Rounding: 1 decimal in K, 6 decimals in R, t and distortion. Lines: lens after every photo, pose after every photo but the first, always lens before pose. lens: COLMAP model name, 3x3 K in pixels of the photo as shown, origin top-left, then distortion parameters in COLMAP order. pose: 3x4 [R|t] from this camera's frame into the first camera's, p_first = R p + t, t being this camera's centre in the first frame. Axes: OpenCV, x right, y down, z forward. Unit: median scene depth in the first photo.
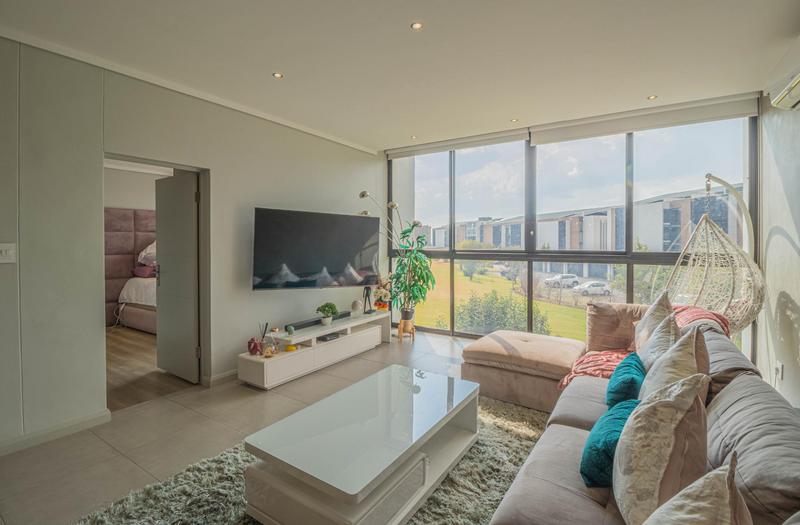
lens RADIAL K [[379.1, 0, 398.3], [0, 379.1, 251.7], [0, 0, 1]] dist [-0.000519, -0.013122]
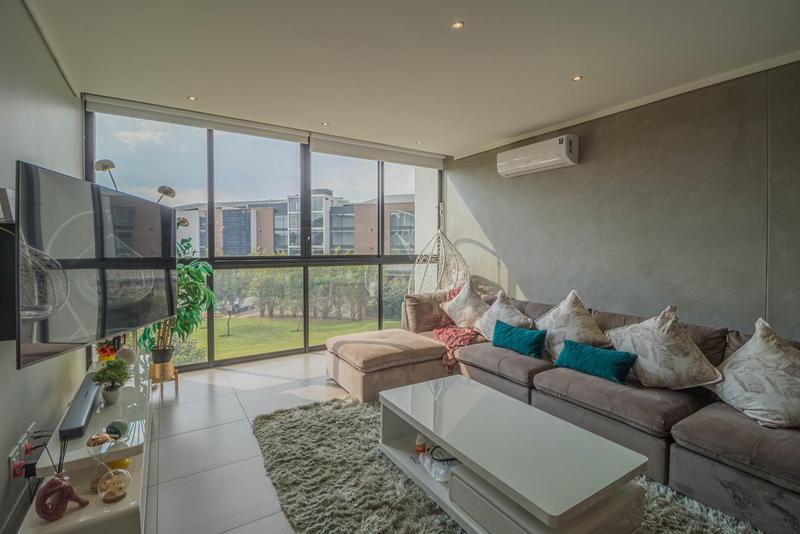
lens RADIAL K [[378.0, 0, 401.2], [0, 378.0, 255.0], [0, 0, 1]] dist [-0.000018, -0.013224]
pose [[0.401630, -0.015687, 0.915667, -0.459905], [0.020283, 0.999760, 0.008232, -0.007908], [-0.915577, 0.015266, 0.401852, 0.372013]]
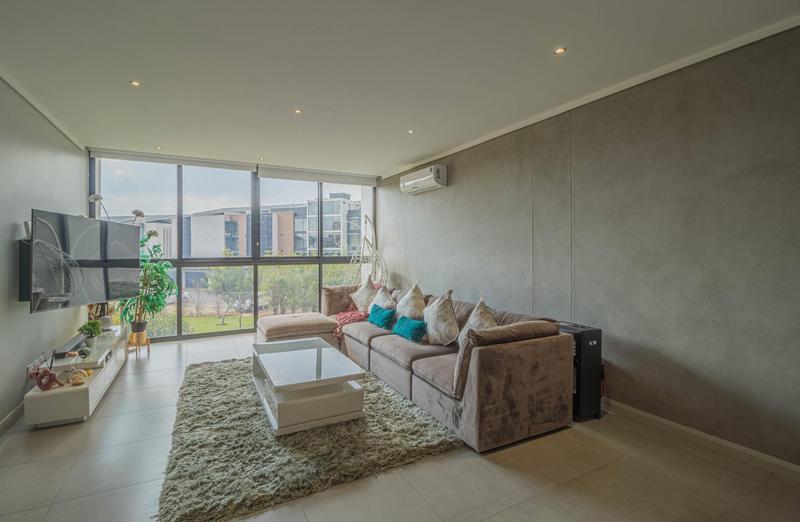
lens RADIAL K [[383.2, 0, 404.2], [0, 383.2, 250.4], [0, 0, 1]] dist [-0.000932, -0.014225]
pose [[0.463339, -0.001779, 0.886180, -0.574987], [0.023059, 0.999684, -0.010049, -0.001021], [-0.885881, 0.025091, 0.463233, -0.053850]]
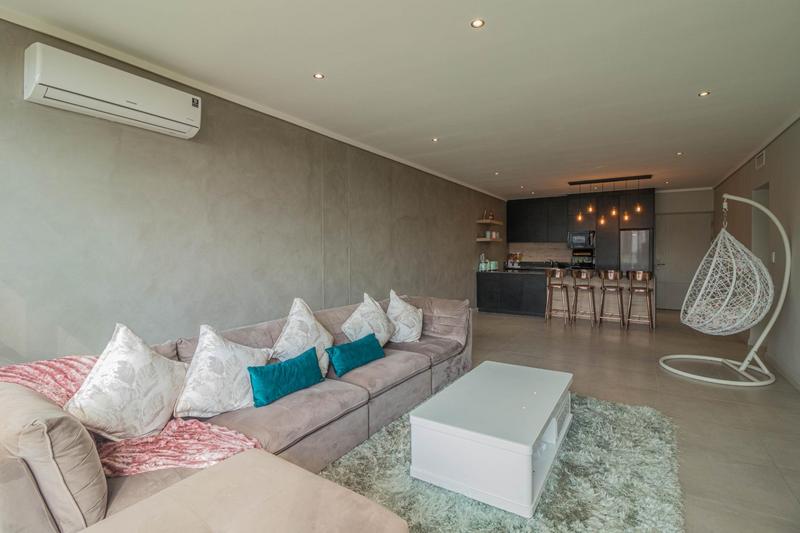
lens RADIAL K [[369.8, 0, 399.6], [0, 369.8, 252.5], [0, 0, 1]] dist [-0.000237, -0.014942]
pose [[-0.999819, 0.007810, -0.017370, 0.128644], [0.007342, 0.999613, 0.026837, -0.021675], [0.017572, 0.026704, -0.999489, 0.962202]]
